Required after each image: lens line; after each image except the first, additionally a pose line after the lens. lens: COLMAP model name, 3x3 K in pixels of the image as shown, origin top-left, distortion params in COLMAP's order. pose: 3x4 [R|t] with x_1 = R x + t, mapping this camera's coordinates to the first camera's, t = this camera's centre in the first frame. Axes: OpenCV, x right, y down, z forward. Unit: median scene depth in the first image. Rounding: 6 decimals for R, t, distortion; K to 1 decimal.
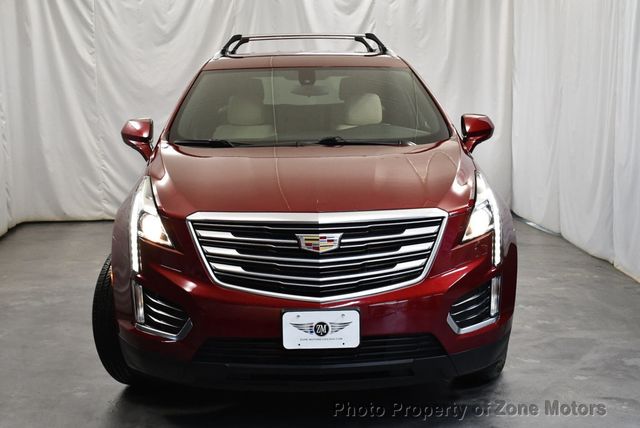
lens RADIAL K [[960.9, 0, 320.3], [0, 960.9, 213.8], [0, 0, 1]] dist [-0.208347, 0.000000]
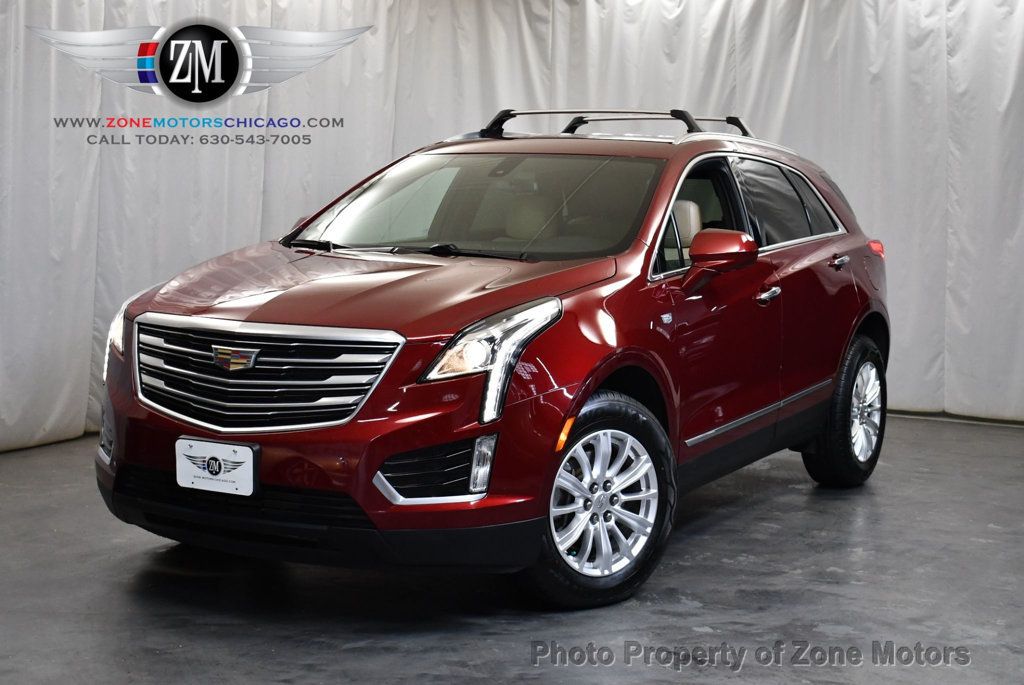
lens RADIAL K [[1672.7, 0, 514.0], [0, 1672.7, 343.9], [0, 0, 1]] dist [-0.042267, 0.000000]
pose [[0.872638, 0.084932, -0.480926, 0.848797], [-0.112296, 0.993270, -0.028347, 0.030950], [0.475282, 0.078743, 0.876303, -0.092162]]
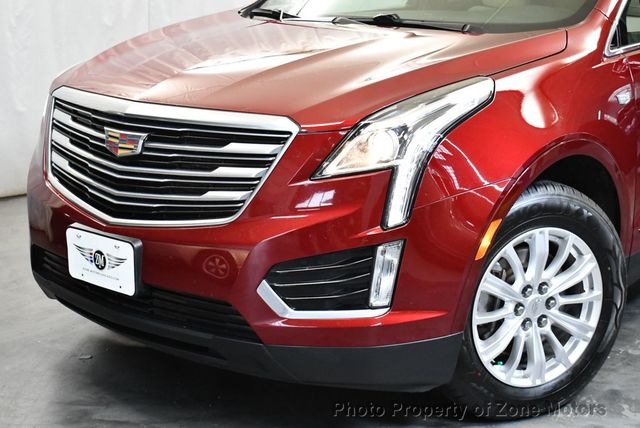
lens RADIAL K [[1088.3, 0, 316.7], [0, 1088.3, 216.1], [0, 0, 1]] dist [-0.060910, 0.000000]
pose [[0.749676, 0.177729, -0.637494, 0.629097], [-0.126789, 0.983993, 0.125229, -0.035628], [0.649546, -0.013054, 0.760210, 0.470281]]
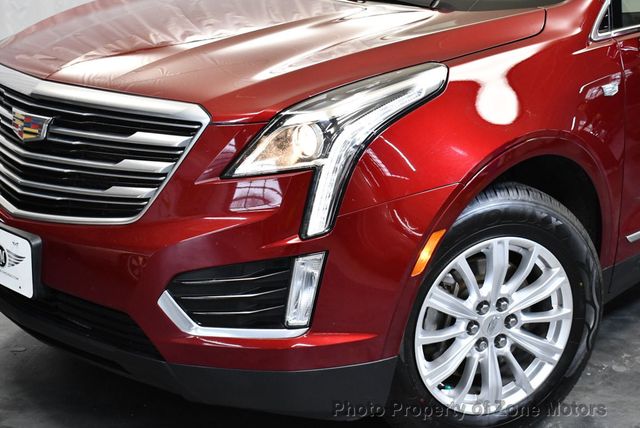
lens RADIAL K [[1047.6, 0, 320.9], [0, 1047.6, 216.7], [0, 0, 1]] dist [-0.057046, 0.000000]
pose [[0.705837, 0.232197, -0.669237, 0.610873], [-0.152951, 0.972422, 0.176074, -0.062759], [0.691664, -0.021919, 0.721887, 0.623808]]
